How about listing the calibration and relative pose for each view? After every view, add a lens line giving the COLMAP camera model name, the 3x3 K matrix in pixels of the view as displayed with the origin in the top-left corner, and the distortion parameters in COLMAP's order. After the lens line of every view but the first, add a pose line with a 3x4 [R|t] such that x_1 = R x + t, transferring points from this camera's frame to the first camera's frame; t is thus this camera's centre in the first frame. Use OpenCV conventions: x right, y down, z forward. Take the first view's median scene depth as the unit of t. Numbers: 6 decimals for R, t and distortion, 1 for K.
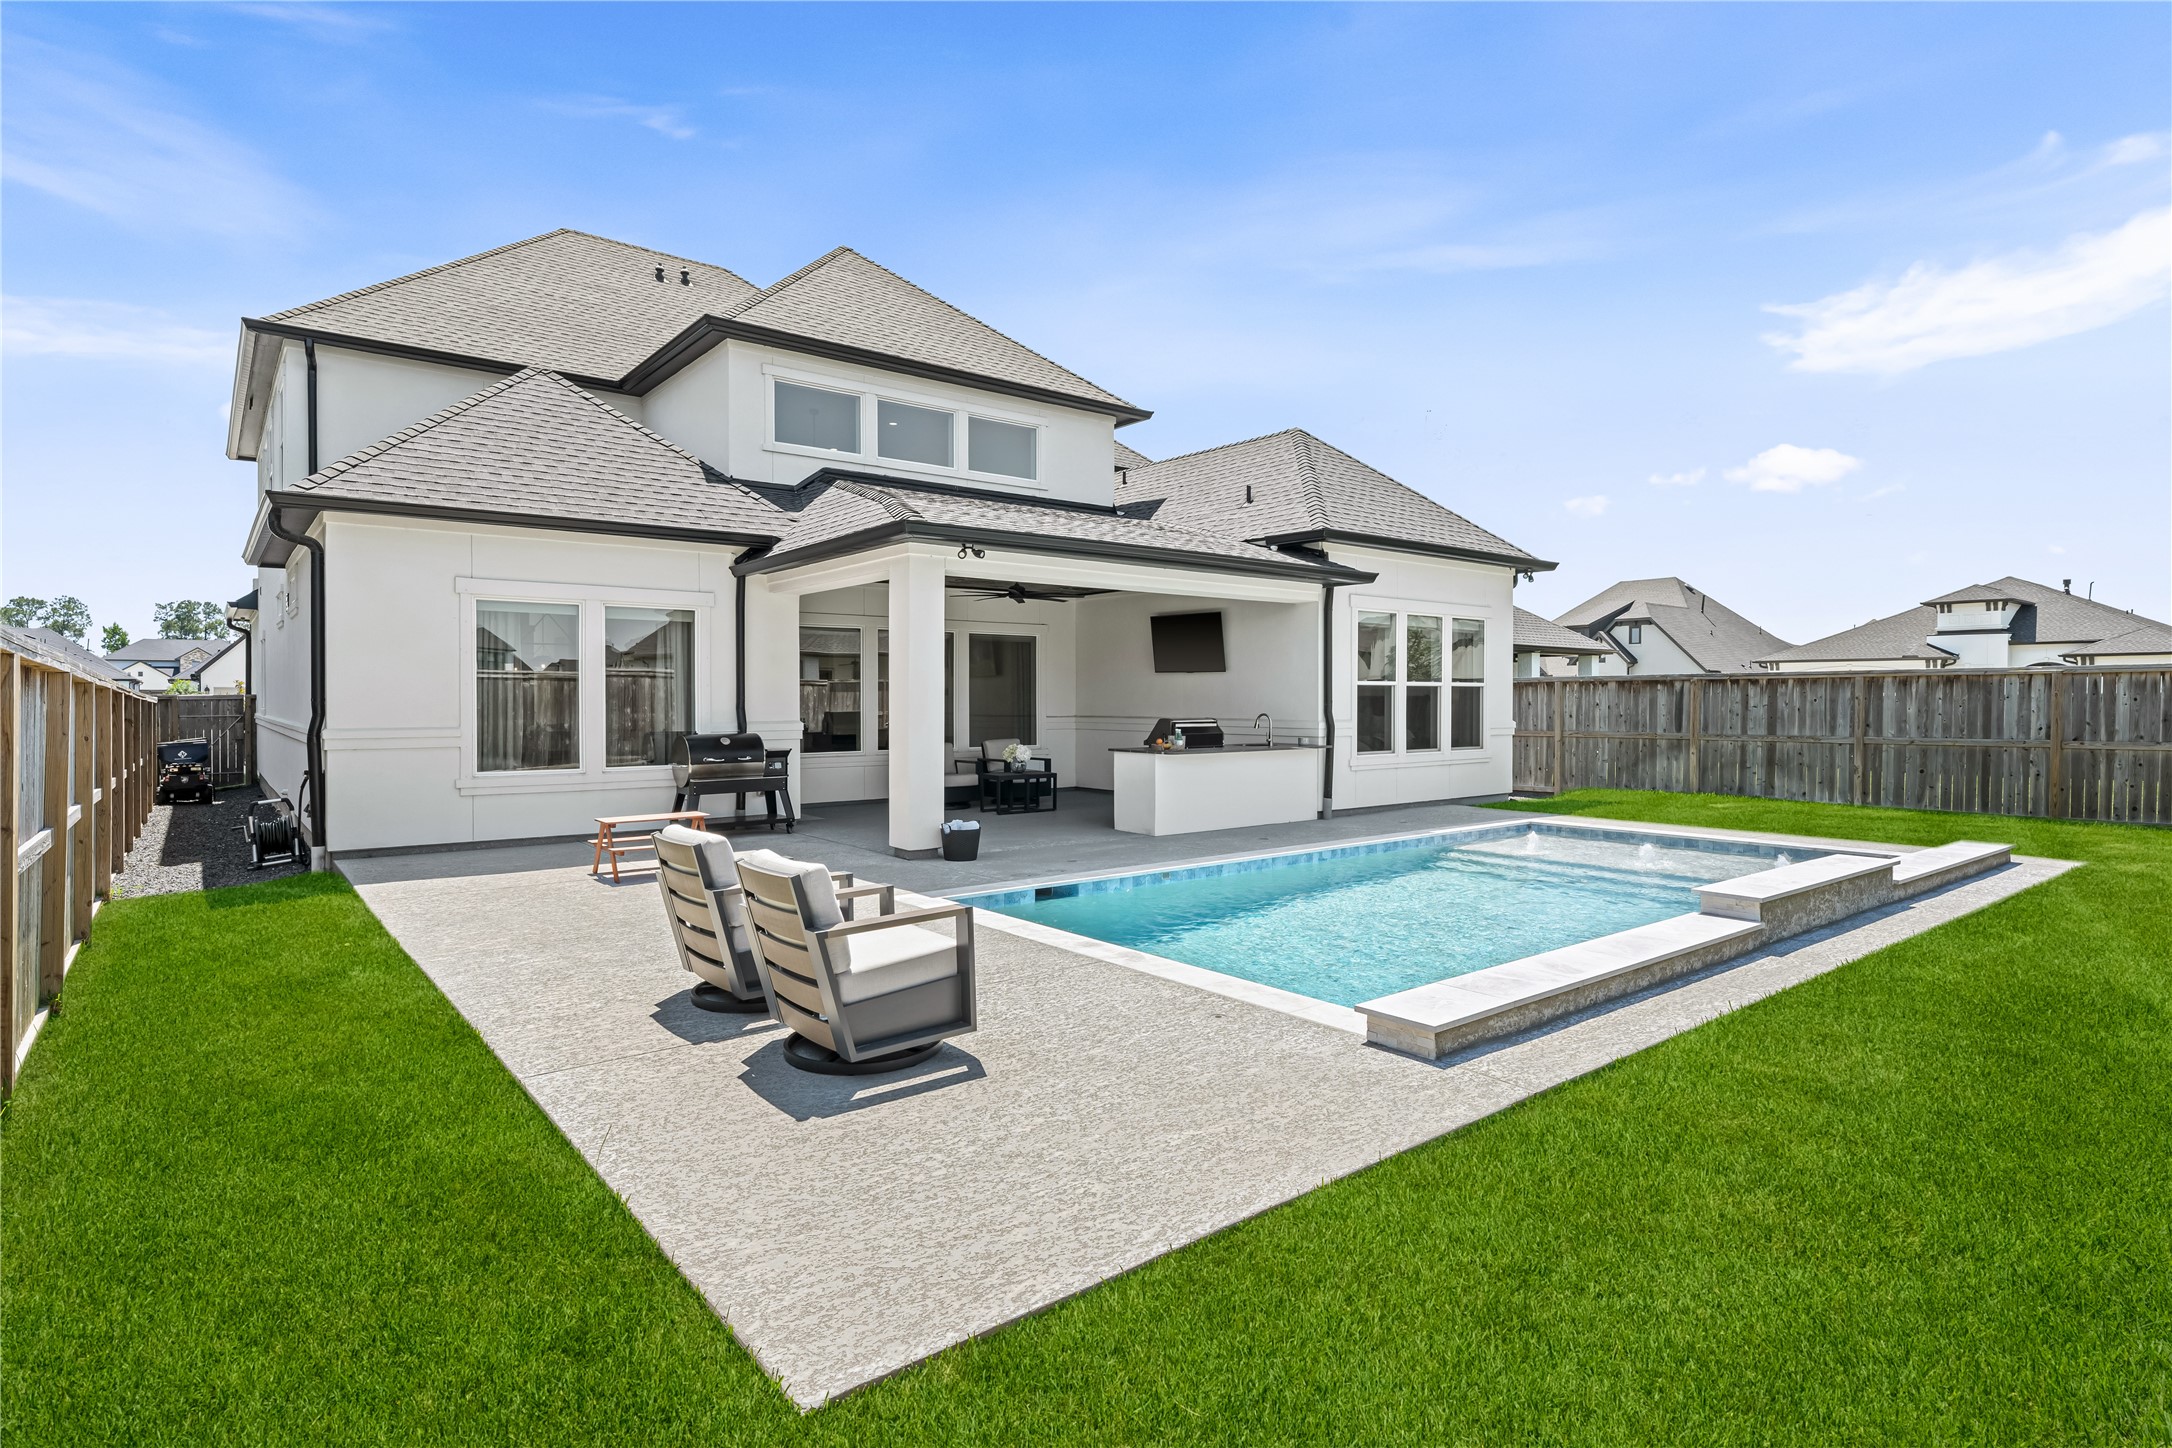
lens RADIAL K [[1130.1, 0, 1086.0], [0, 1130.1, 724.0], [0, 0, 1]] dist [-0.004484, 0.000241]
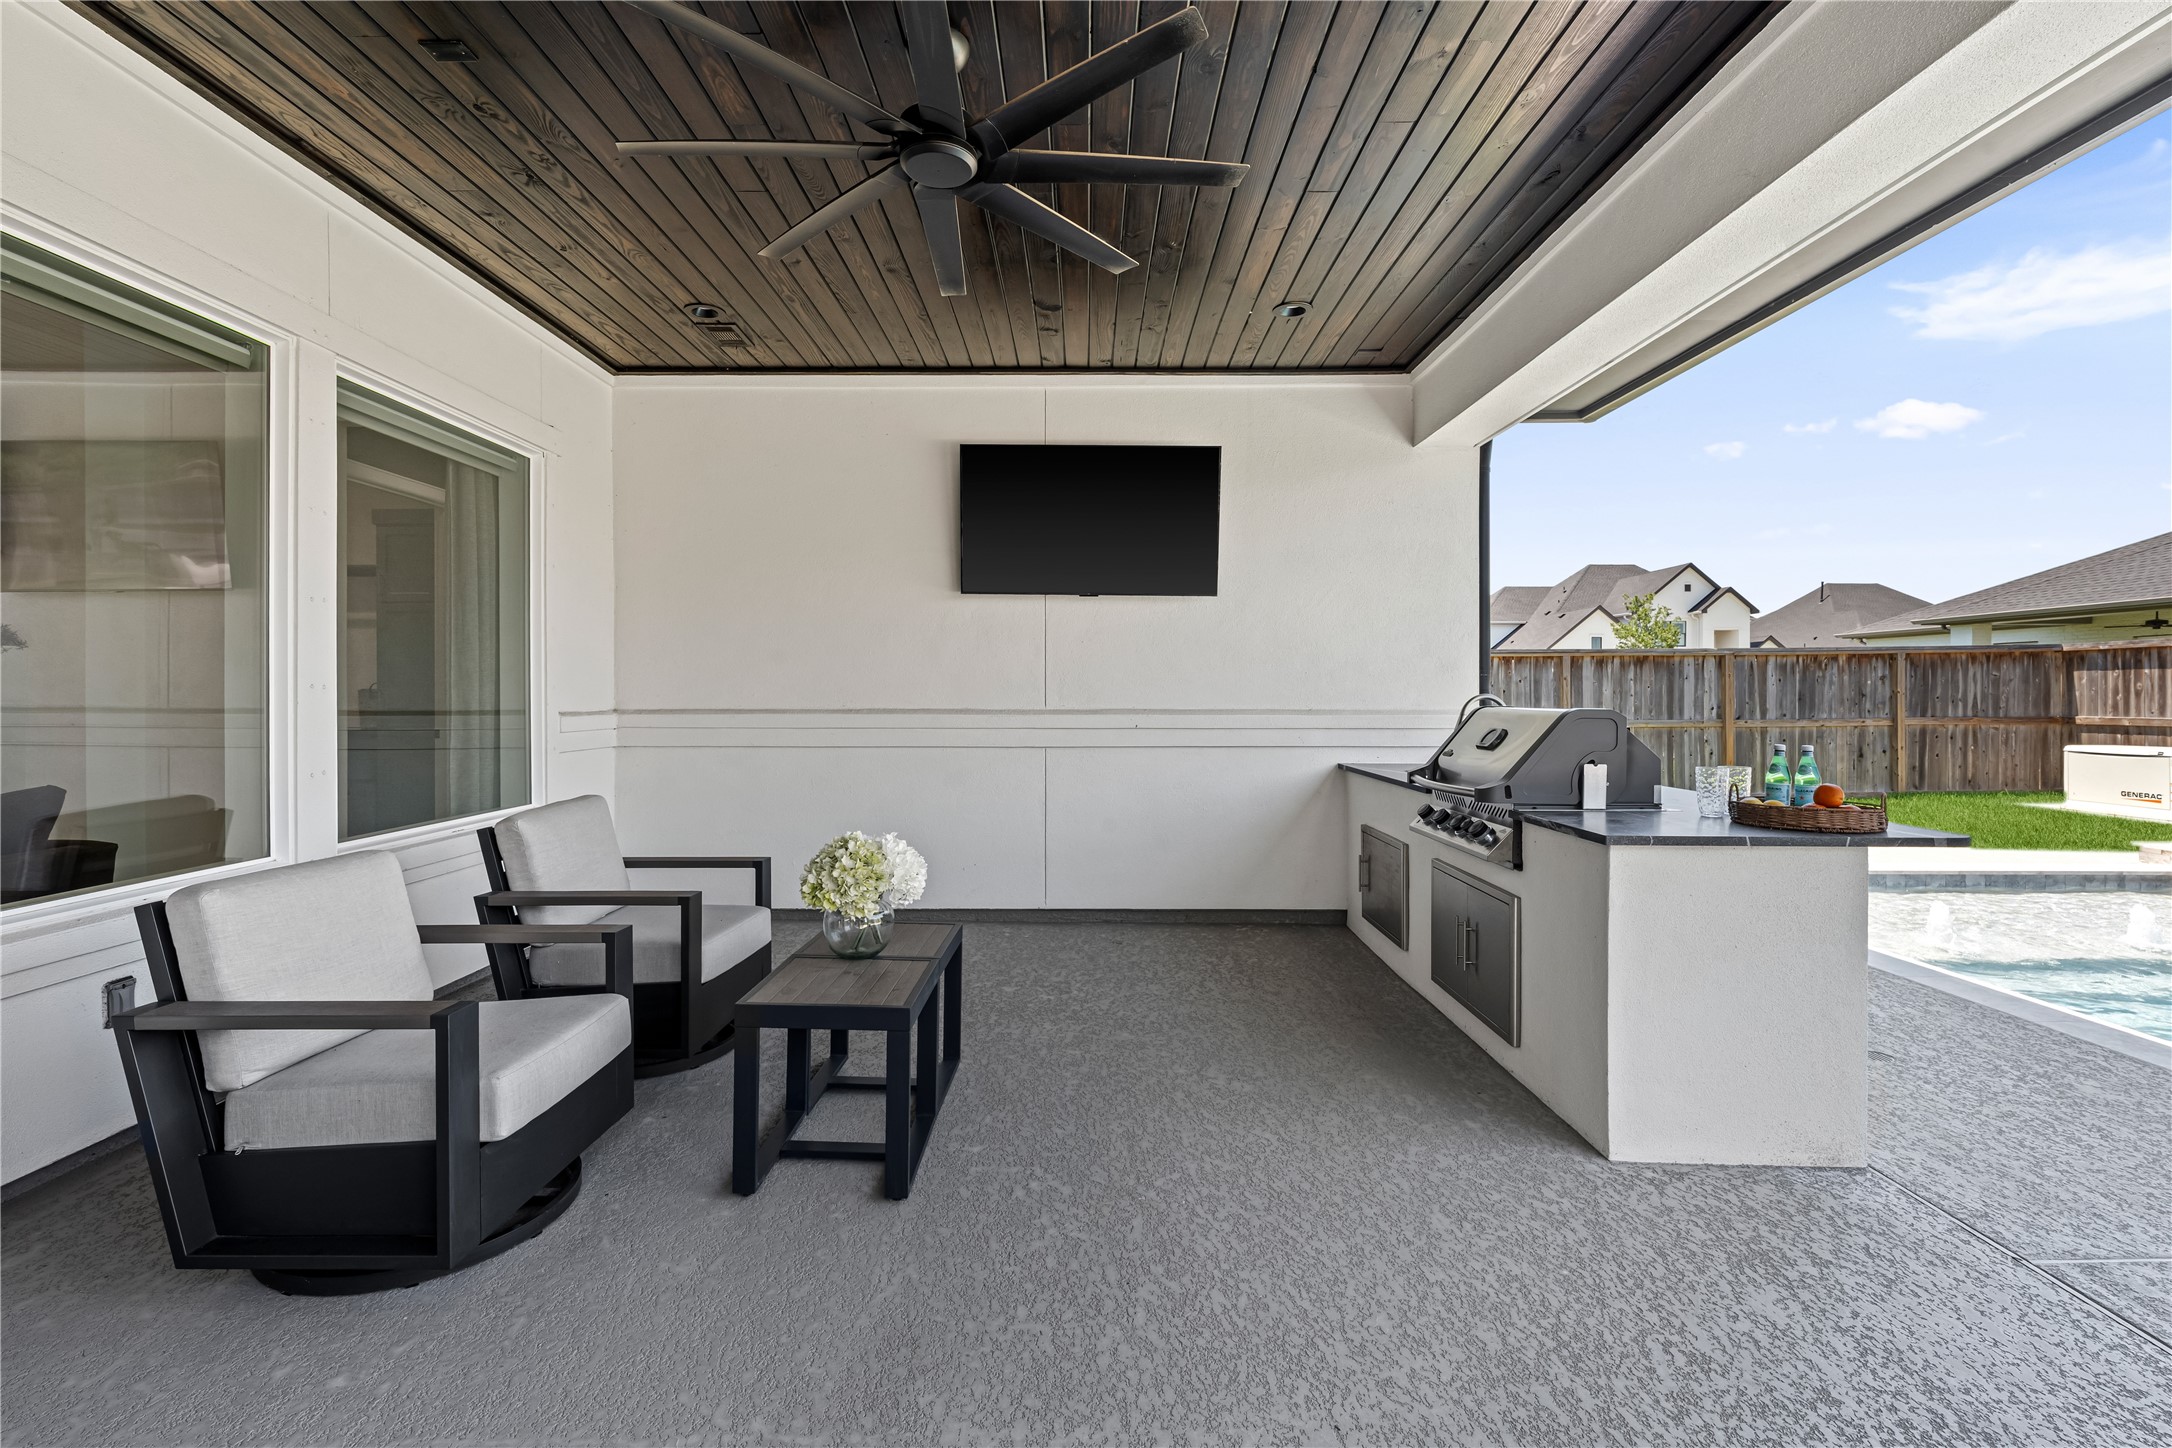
lens RADIAL K [[963.3, 0, 1083.7], [0, 963.3, 706.1], [0, 0, 1]] dist [0.002970, -0.000046]
pose [[0.623979, -0.011008, 0.781363, -0.193557], [0.018452, 0.999830, -0.000650, -0.007519], [-0.781223, 0.014824, 0.624076, 0.873020]]
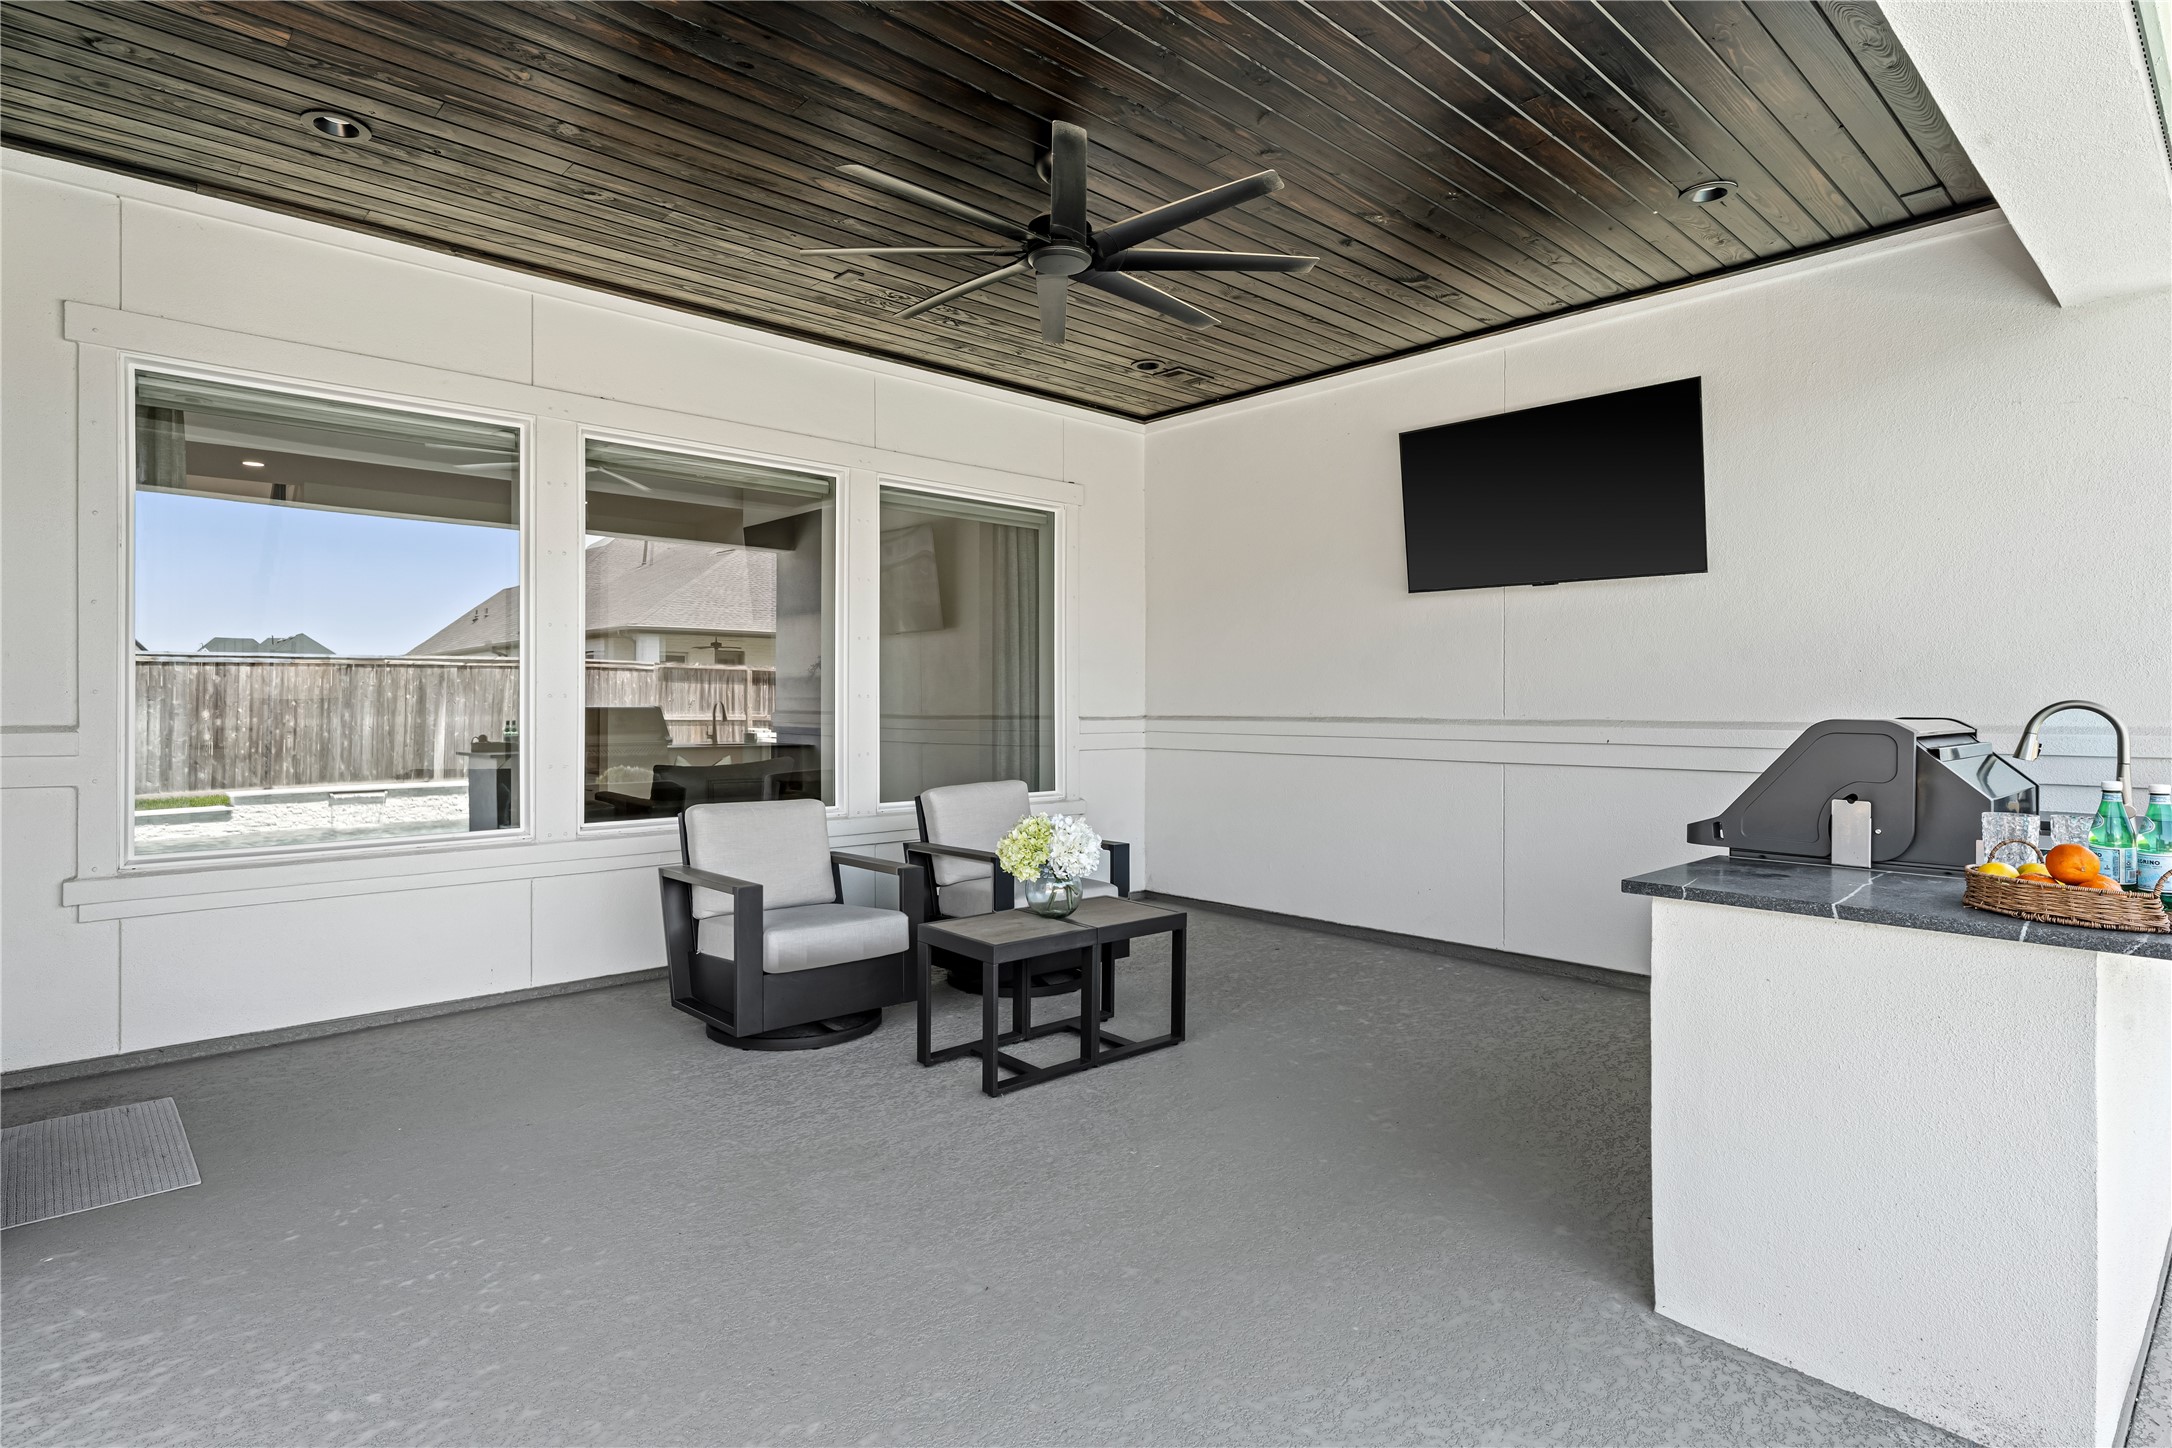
lens RADIAL K [[1130.1, 0, 1086.0], [0, 1130.1, 724.0], [0, 0, 1]] dist [-0.004484, 0.000241]
pose [[0.997270, -0.001985, 0.073815, -0.075652], [0.002424, 0.999980, -0.005855, -0.003291], [-0.073802, 0.006018, 0.997255, 0.746874]]
